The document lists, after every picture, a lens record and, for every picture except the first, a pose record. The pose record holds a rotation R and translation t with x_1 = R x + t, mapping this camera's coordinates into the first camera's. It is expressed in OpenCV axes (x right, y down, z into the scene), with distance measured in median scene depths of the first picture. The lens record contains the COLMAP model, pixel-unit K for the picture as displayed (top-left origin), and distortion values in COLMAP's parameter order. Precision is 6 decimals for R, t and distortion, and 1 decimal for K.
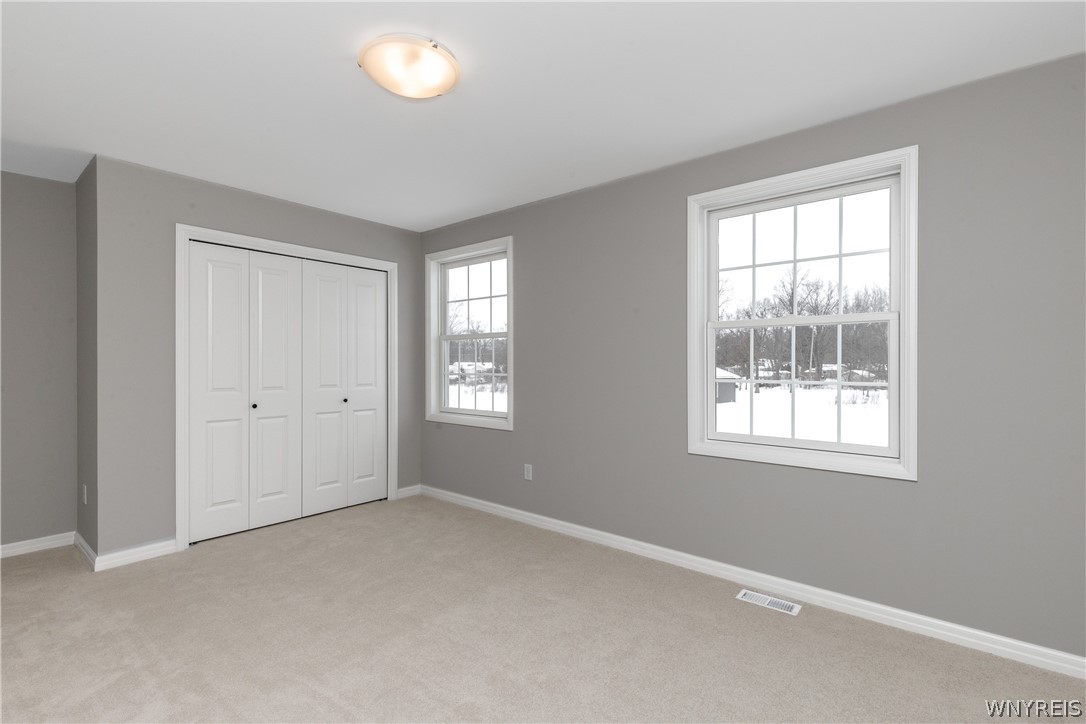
lens RADIAL K [[496.4, 0, 543.0], [0, 496.4, 362.0], [0, 0, 1]] dist [0.000126, 0.000205]
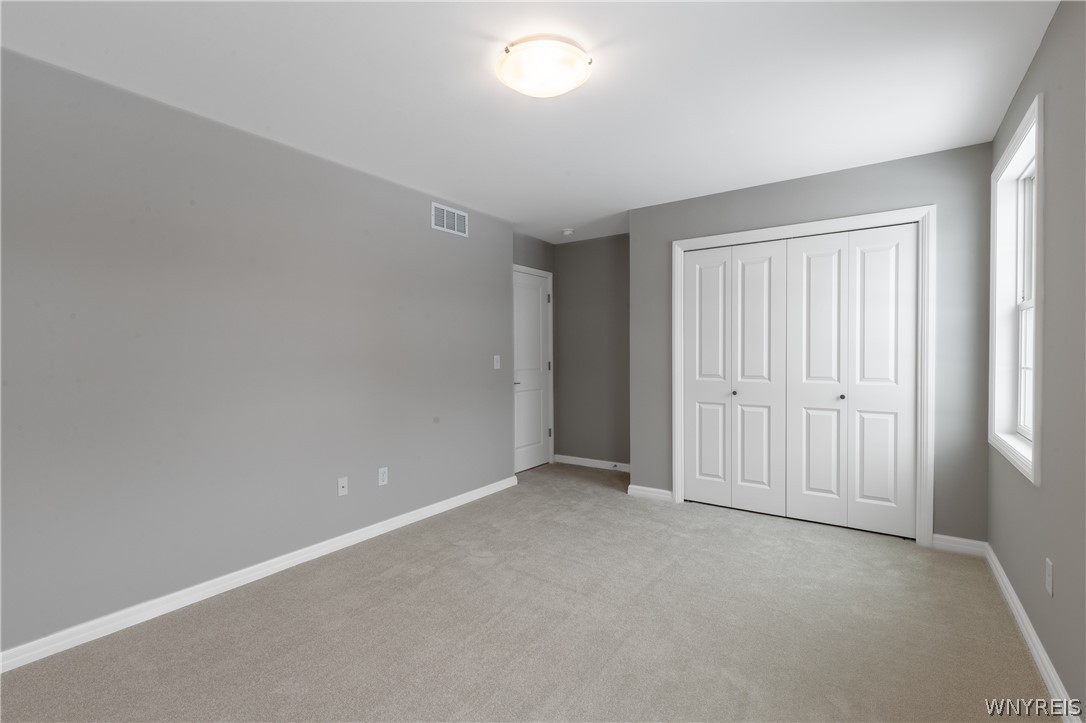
lens RADIAL K [[496.4, 0, 543.0], [0, 496.4, 361.5], [0, 0, 1]] dist [0.000126, 0.000205]
pose [[0.082928, 0.015783, -0.996431, 0.410248], [0.007511, 0.999836, 0.016462, 0.001627], [0.996527, -0.008850, 0.082796, 0.479111]]
